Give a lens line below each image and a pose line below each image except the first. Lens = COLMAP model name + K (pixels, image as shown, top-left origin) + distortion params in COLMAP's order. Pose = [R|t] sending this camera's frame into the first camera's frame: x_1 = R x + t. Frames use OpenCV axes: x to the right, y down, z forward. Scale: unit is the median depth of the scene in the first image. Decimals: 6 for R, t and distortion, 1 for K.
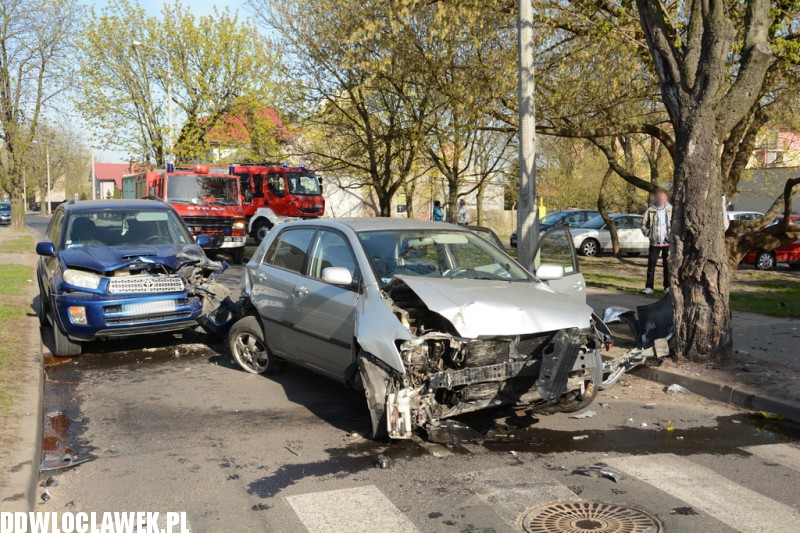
lens RADIAL K [[851.1, 0, 400.0], [0, 851.1, 266.5], [0, 0, 1]] dist [0.004937, 0.028102]
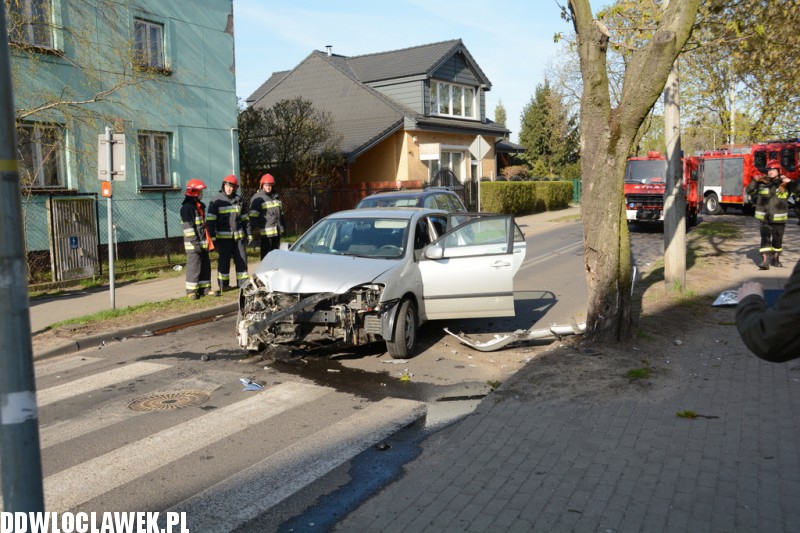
lens RADIAL K [[703.8, 0, 413.3], [0, 703.8, 266.3], [0, 0, 1]] dist [-0.102502, 0.122632]
pose [[0.686343, 0.058200, -0.724946, 0.726326], [-0.019719, 0.997916, 0.061446, -0.028097], [0.727011, -0.027878, 0.686060, 0.199820]]
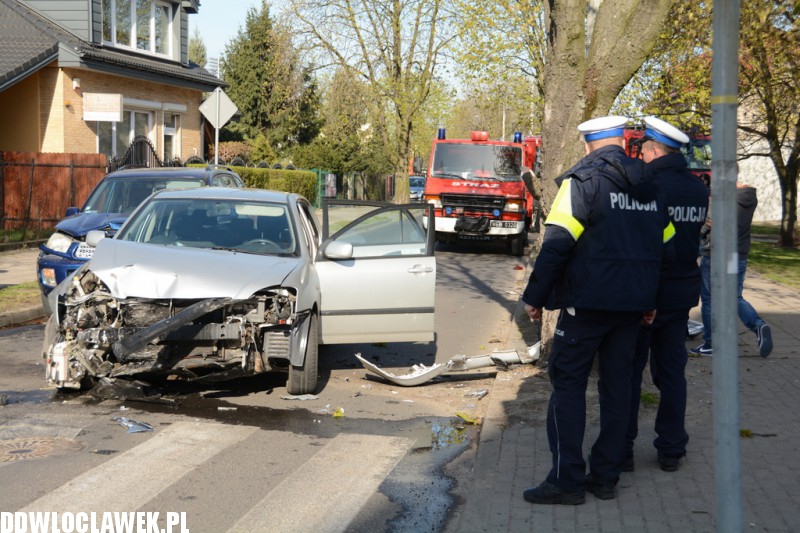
lens RADIAL K [[1189.3, 0, 400.0], [0, 1189.3, 266.5], [0, 0, 1]] dist [0.194895, 0.155121]
pose [[0.882464, 0.052065, -0.467490, 0.663602], [-0.054211, 0.998490, 0.008871, 0.008279], [0.467246, 0.017515, 0.883954, -0.087668]]
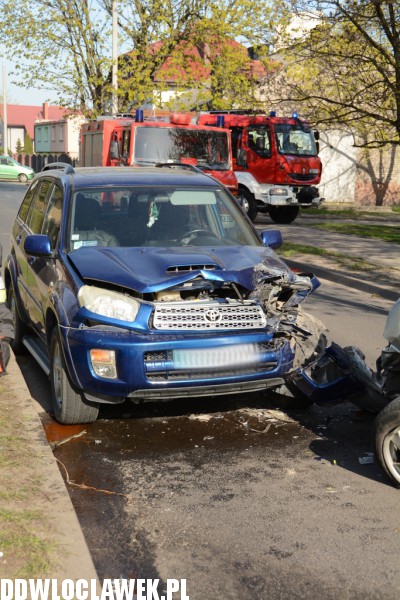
lens RADIAL K [[1072.4, 0, 200.0], [0, 1072.4, 300.0], [0, 0, 1]] dist [0.344748, 0.234603]
pose [[0.986080, 0.045538, -0.159914, -0.185811], [-0.037244, 0.997819, 0.054490, -0.032304], [0.162047, -0.047776, 0.985626, 0.250903]]
